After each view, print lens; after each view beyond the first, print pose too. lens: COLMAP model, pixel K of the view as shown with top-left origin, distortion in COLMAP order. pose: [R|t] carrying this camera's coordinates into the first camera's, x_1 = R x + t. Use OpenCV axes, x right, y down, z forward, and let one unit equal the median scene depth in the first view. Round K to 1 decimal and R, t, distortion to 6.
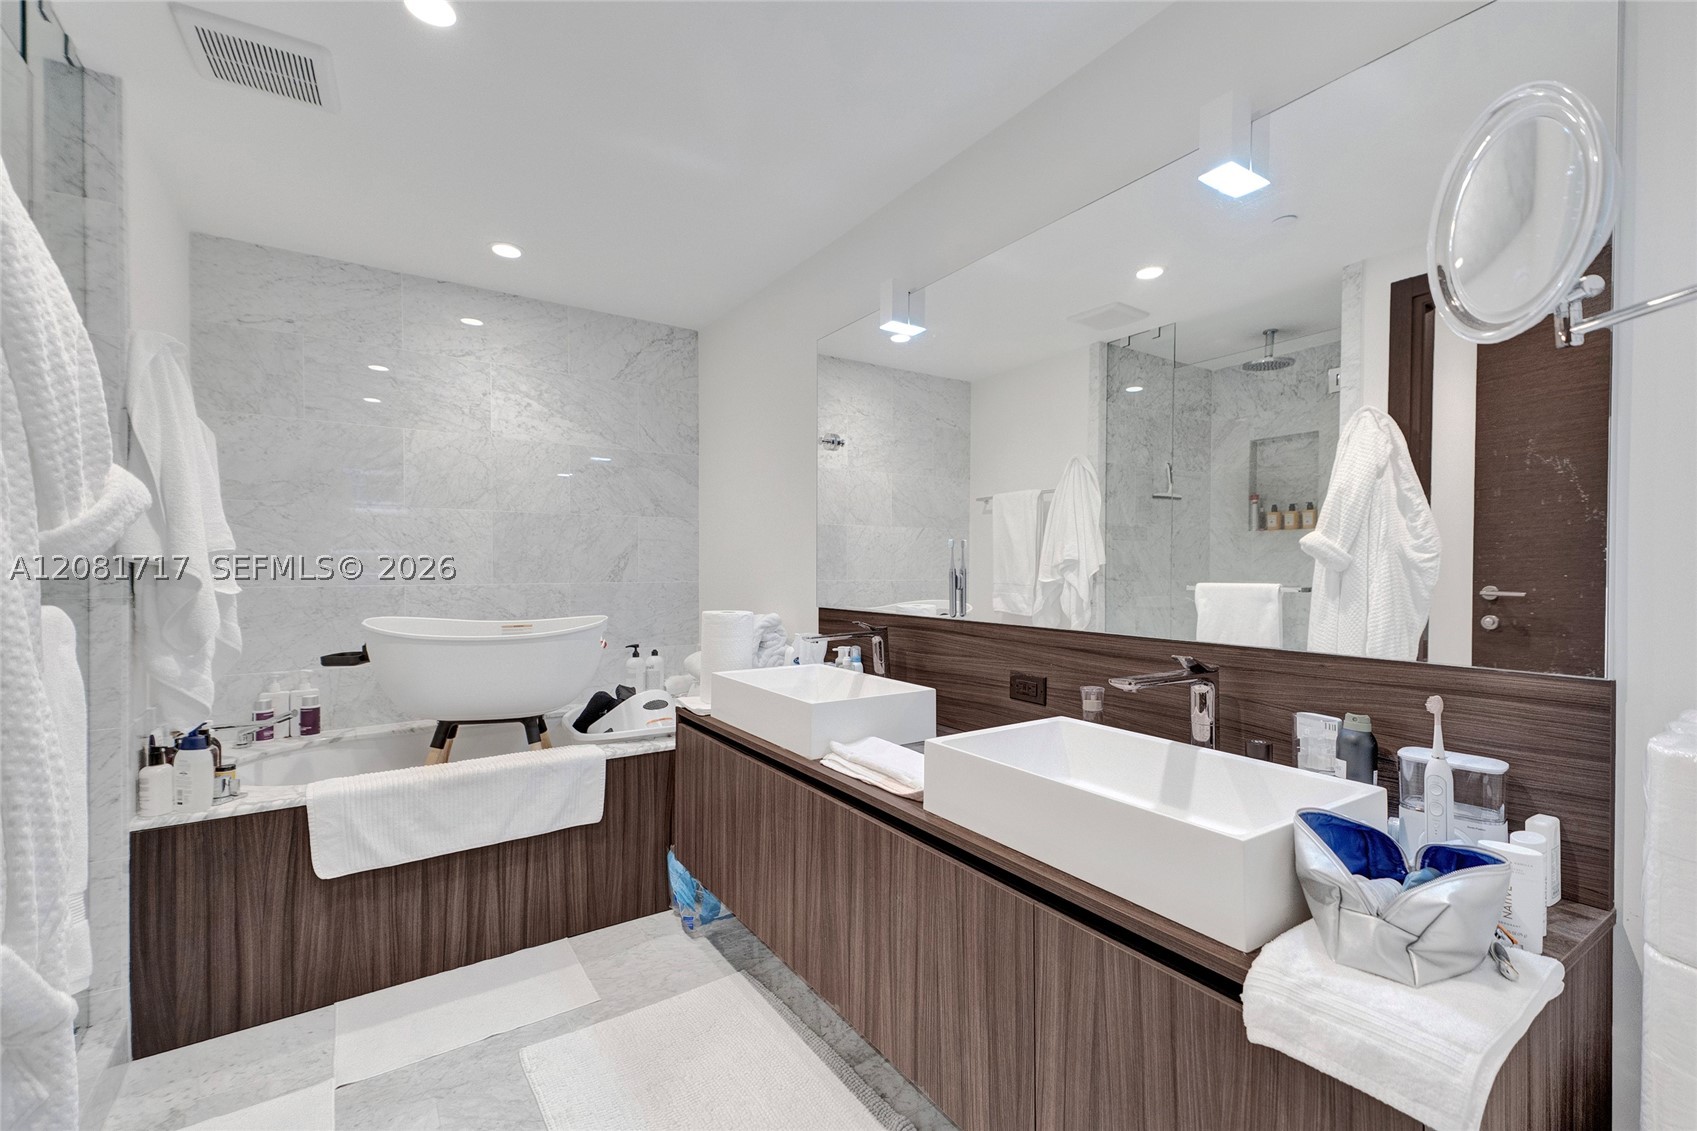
lens RADIAL K [[738.8, 0, 841.2], [0, 738.8, 566.2], [0, 0, 1]] dist [0.024027, 0.000440]
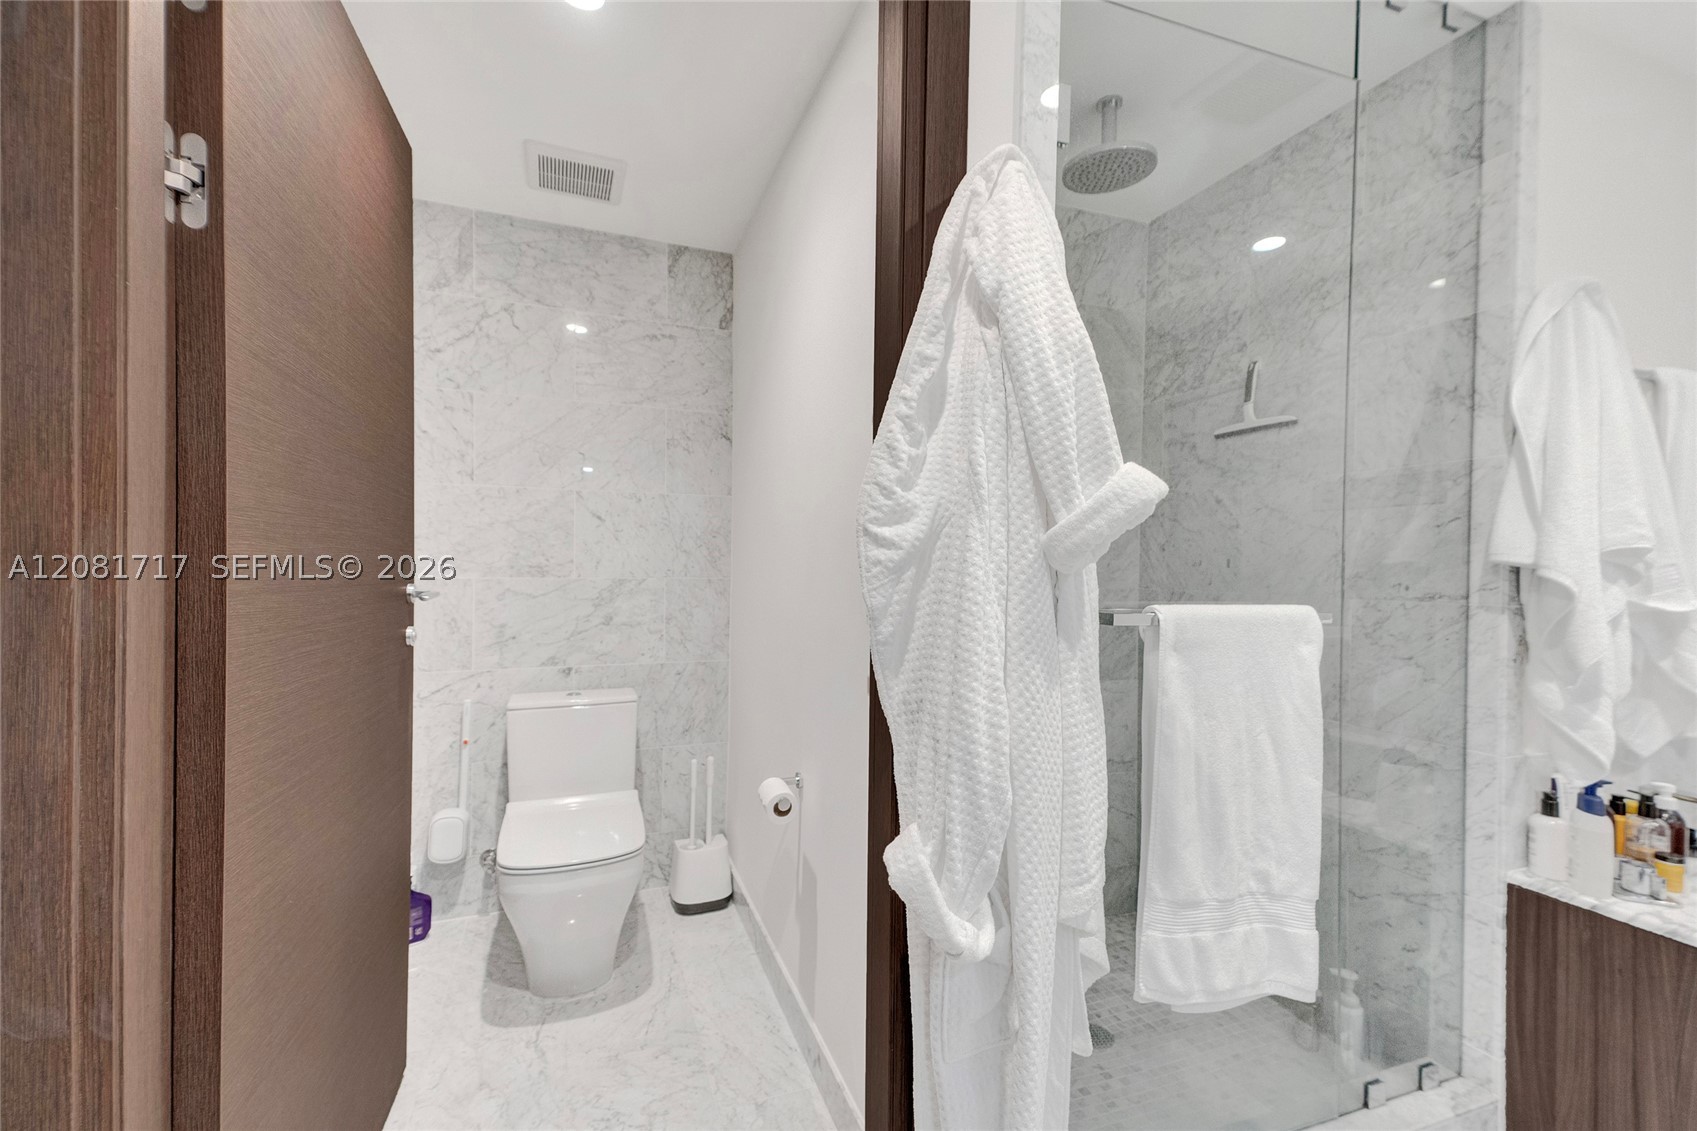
lens RADIAL K [[762.6, 0, 848.5], [0, 762.6, 565.5], [0, 0, 1]] dist [0.000192, 0.000275]
pose [[-0.234360, -0.001583, -0.972149, 0.067398], [-0.012327, 0.999923, 0.001344, 0.003340], [0.972072, 0.012299, -0.234362, 0.476082]]
